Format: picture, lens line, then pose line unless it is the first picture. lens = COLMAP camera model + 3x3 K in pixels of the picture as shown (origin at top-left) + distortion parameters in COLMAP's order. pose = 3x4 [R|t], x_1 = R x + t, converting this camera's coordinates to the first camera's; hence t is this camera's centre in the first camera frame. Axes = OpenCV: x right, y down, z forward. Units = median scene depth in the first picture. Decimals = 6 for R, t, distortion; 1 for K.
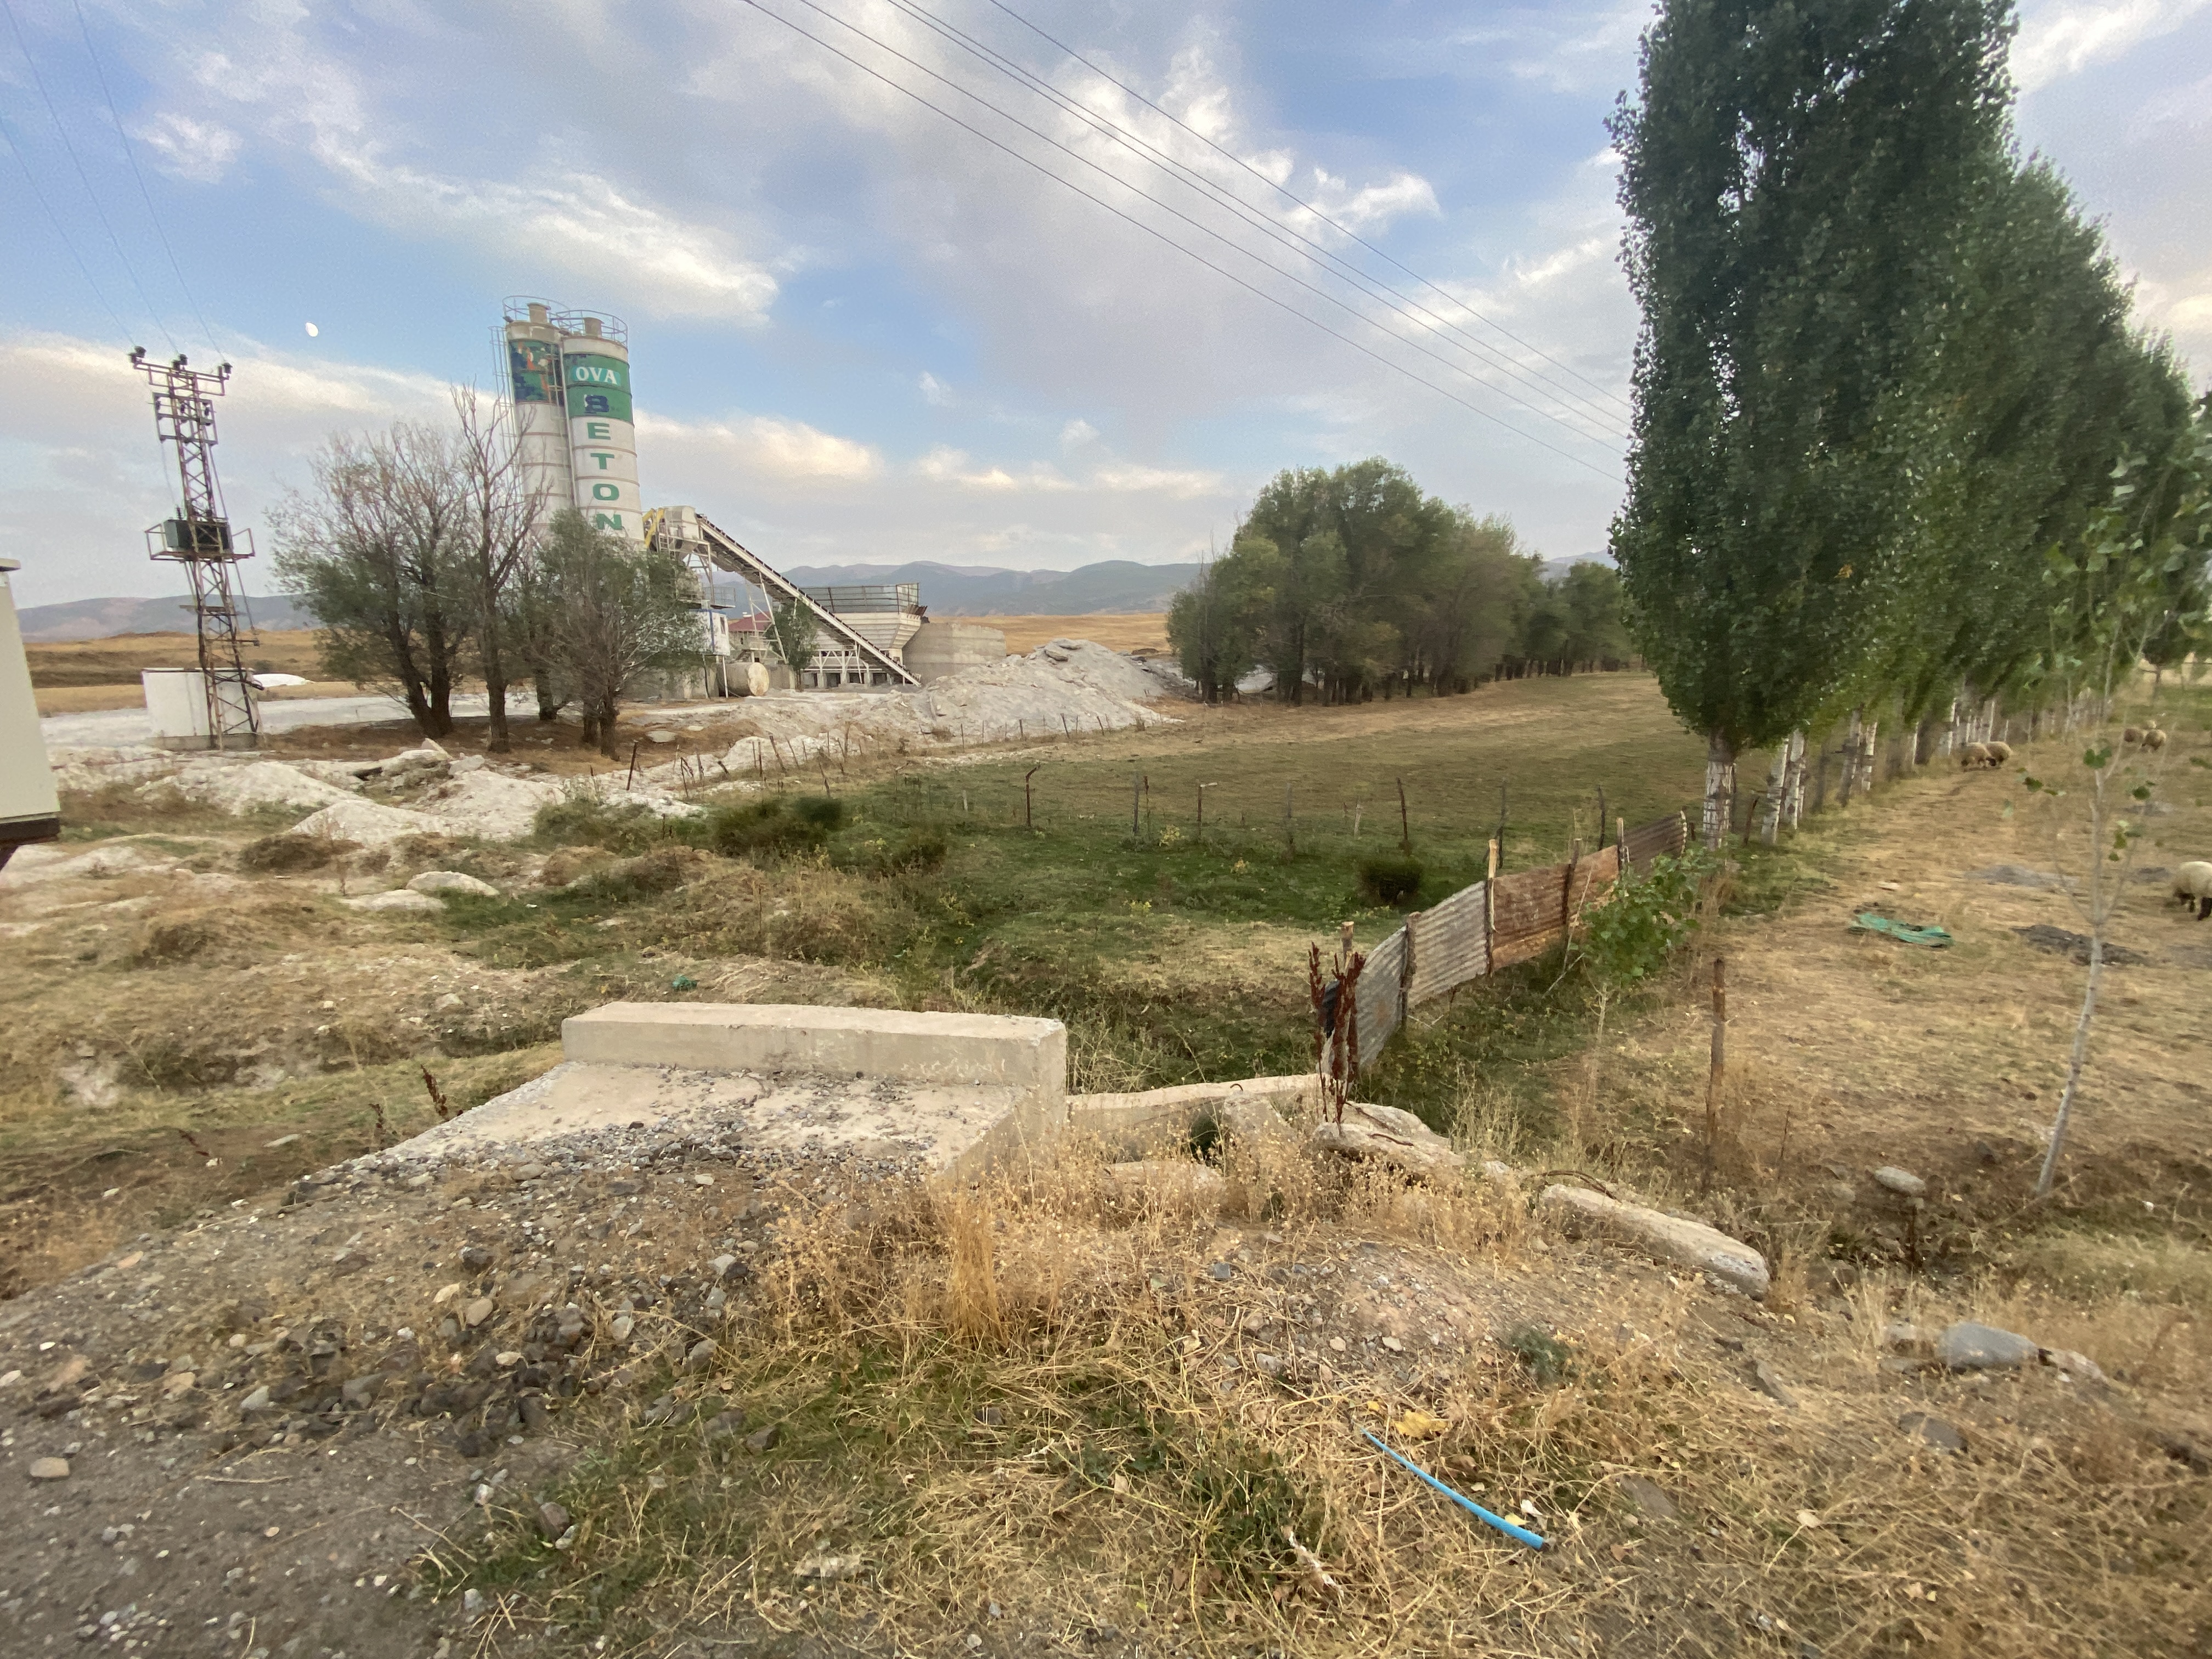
lens RADIAL K [[894.7, 0, 1108.2], [0, 894.7, 831.4], [0, 0, 1]] dist [0.011116, -0.015235]
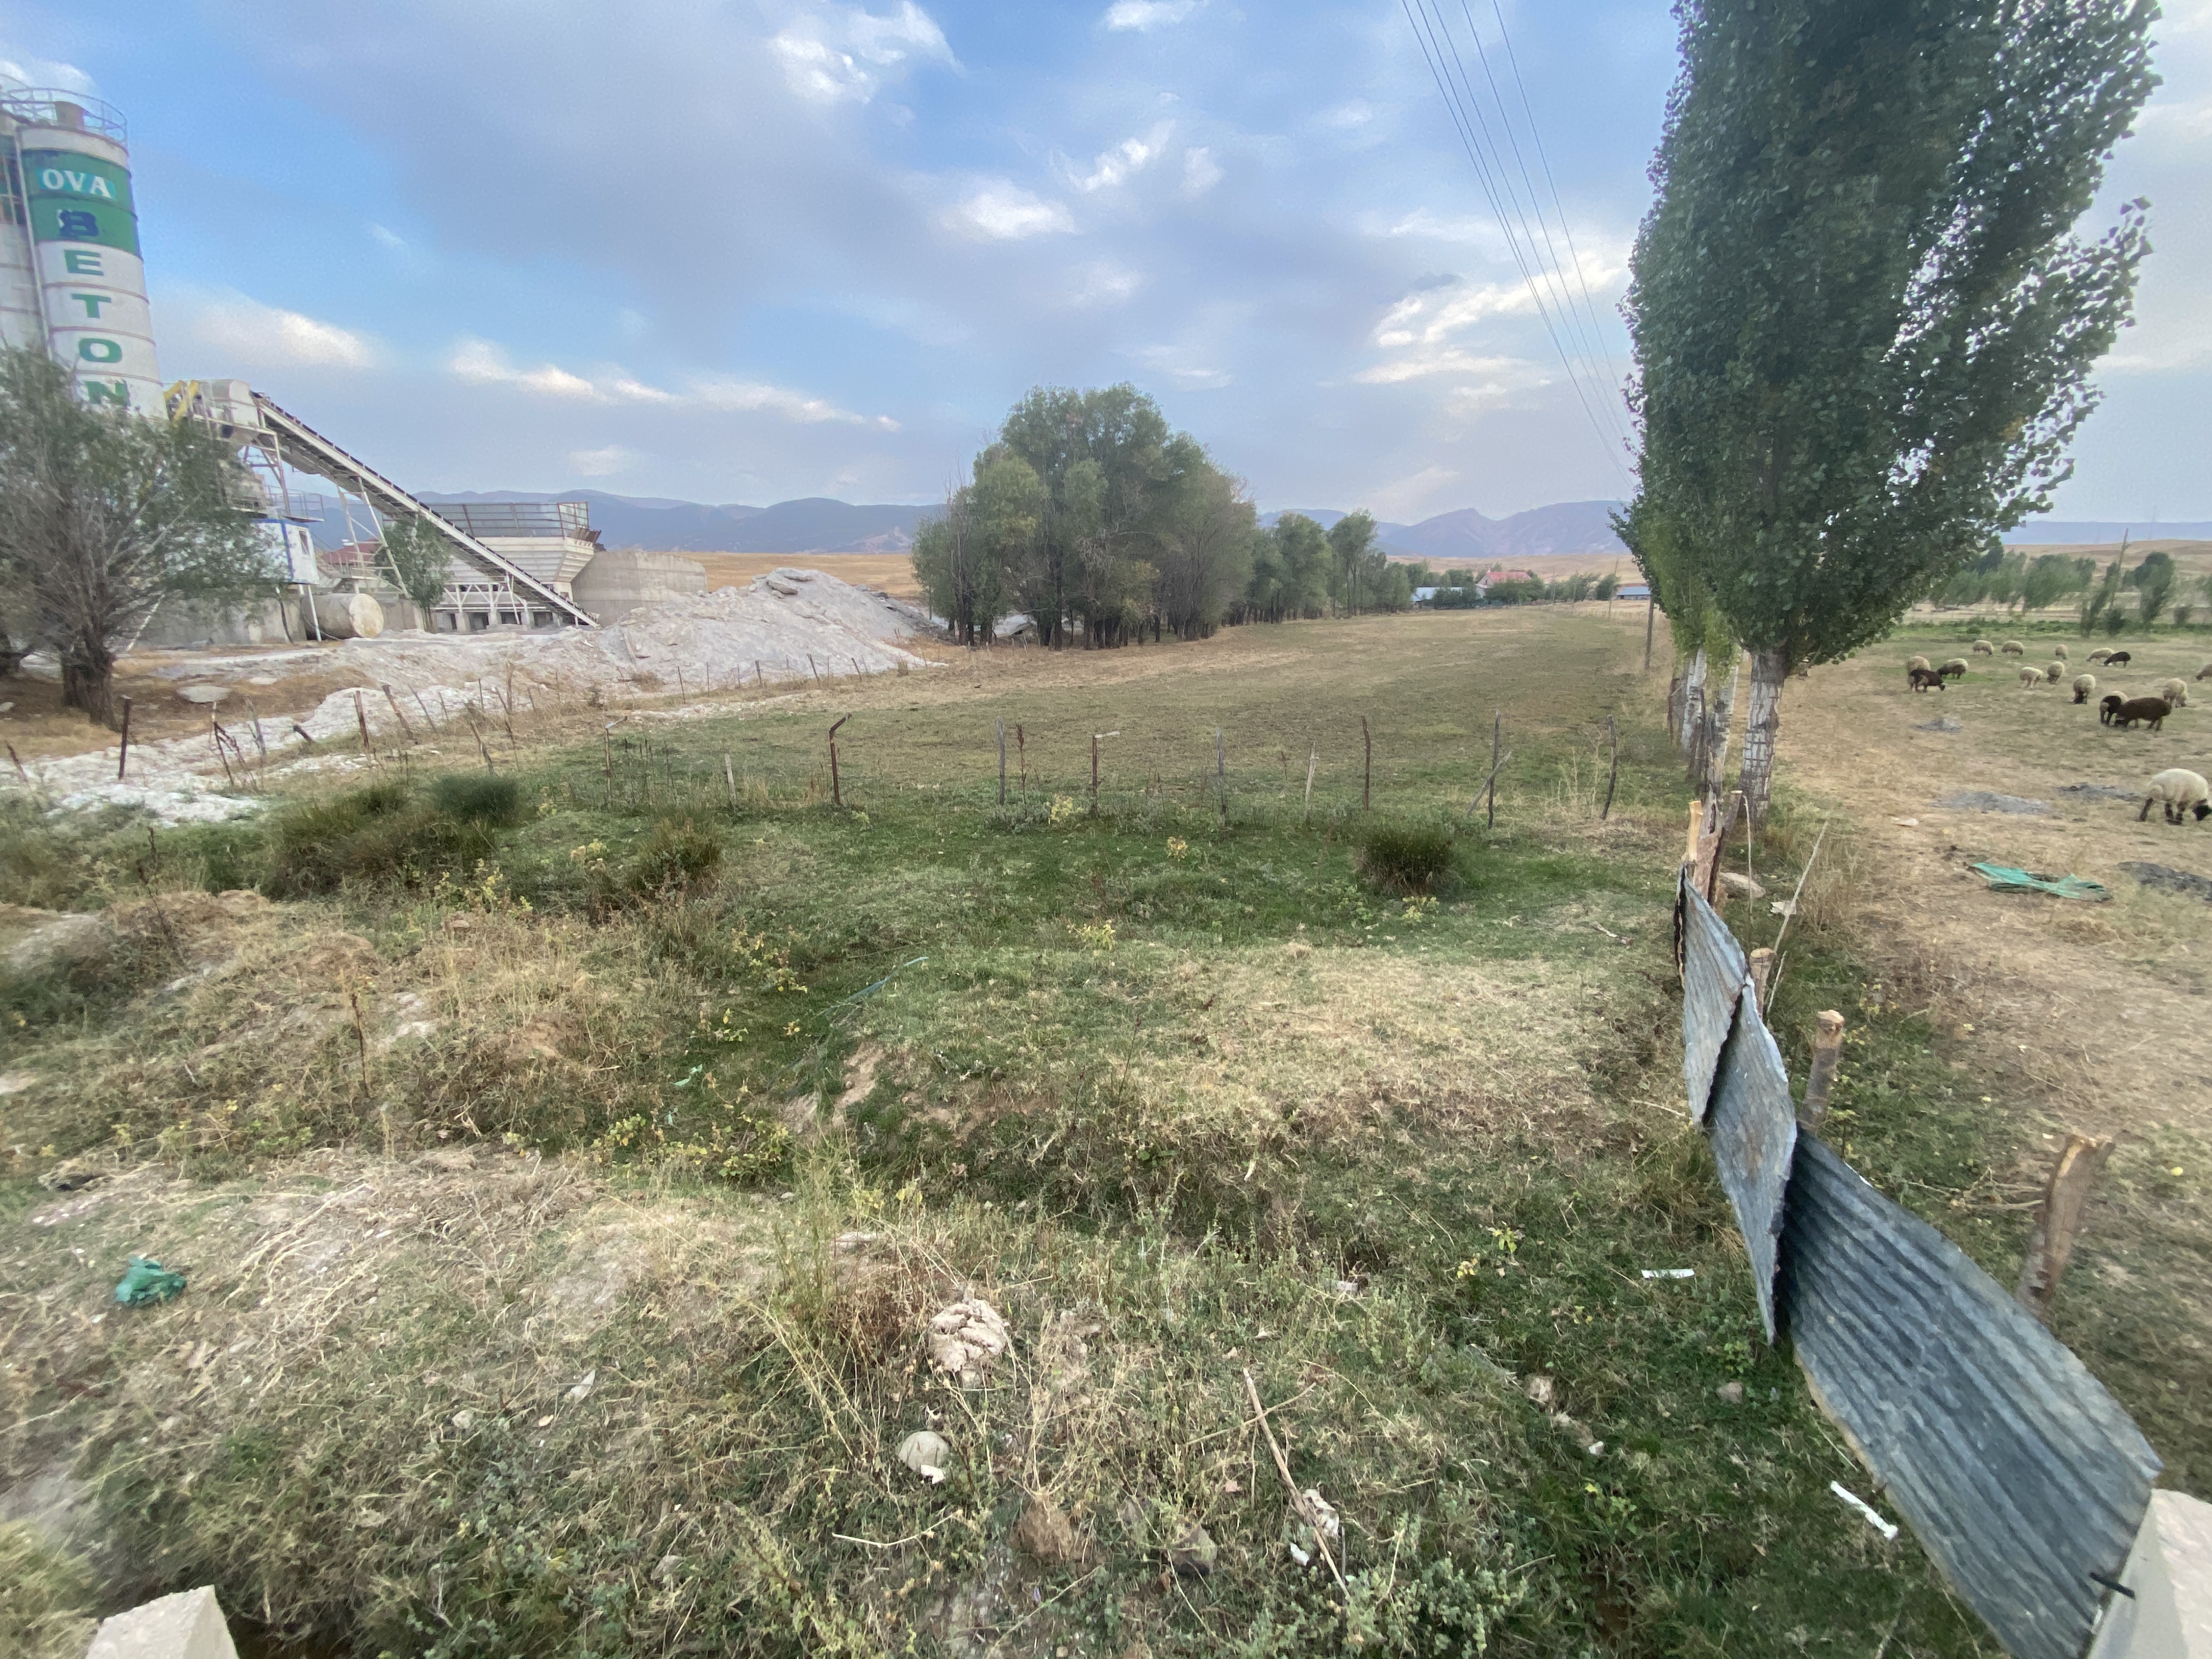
lens RADIAL K [[919.9, 0, 1107.0], [0, 919.9, 827.4], [0, 0, 1]] dist [-0.007830, -0.007713]
pose [[0.955510, -0.059806, 0.288831, -0.042443], [0.046620, 0.997541, 0.052323, -0.007225], [-0.291250, -0.036530, 0.955949, 0.123906]]
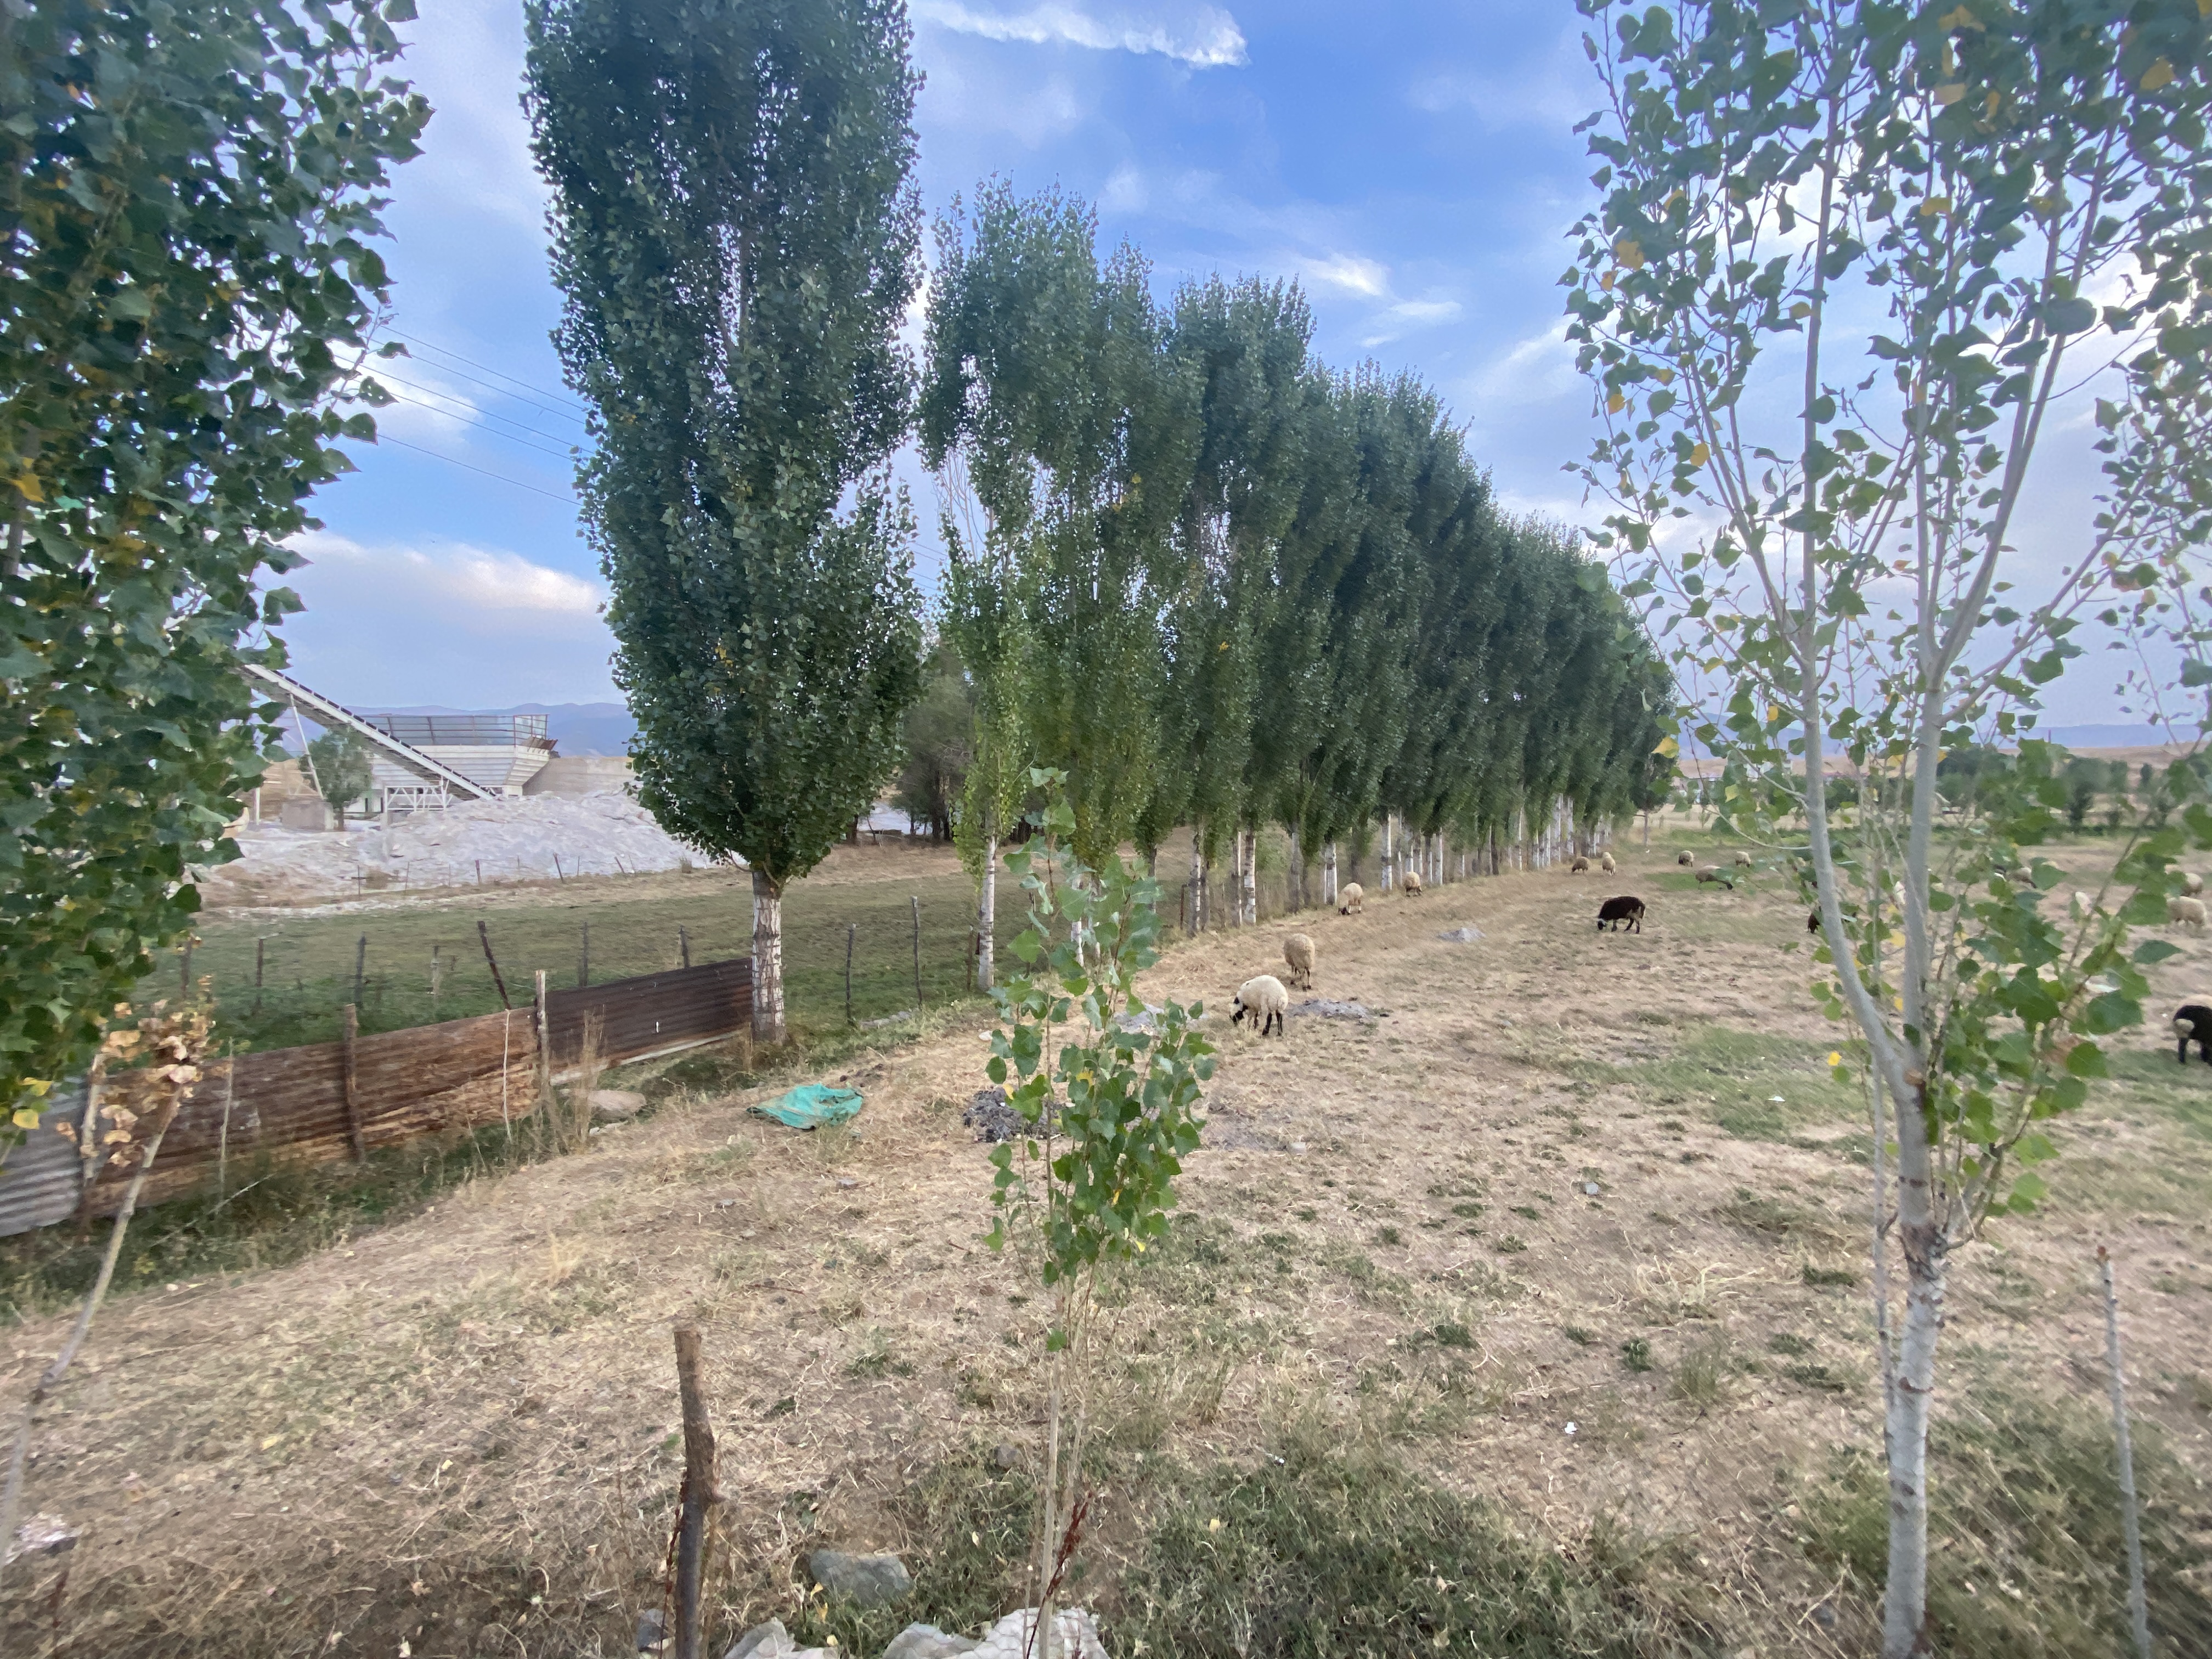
lens RADIAL K [[894.7, 0, 1127.8], [0, 894.7, 823.6], [0, 0, 1]] dist [0.011116, -0.015235]
pose [[0.968739, 0.004288, 0.248044, 0.294505], [0.038354, 0.985241, -0.166823, 0.003024], [-0.245098, 0.171121, 0.954277, 0.049039]]
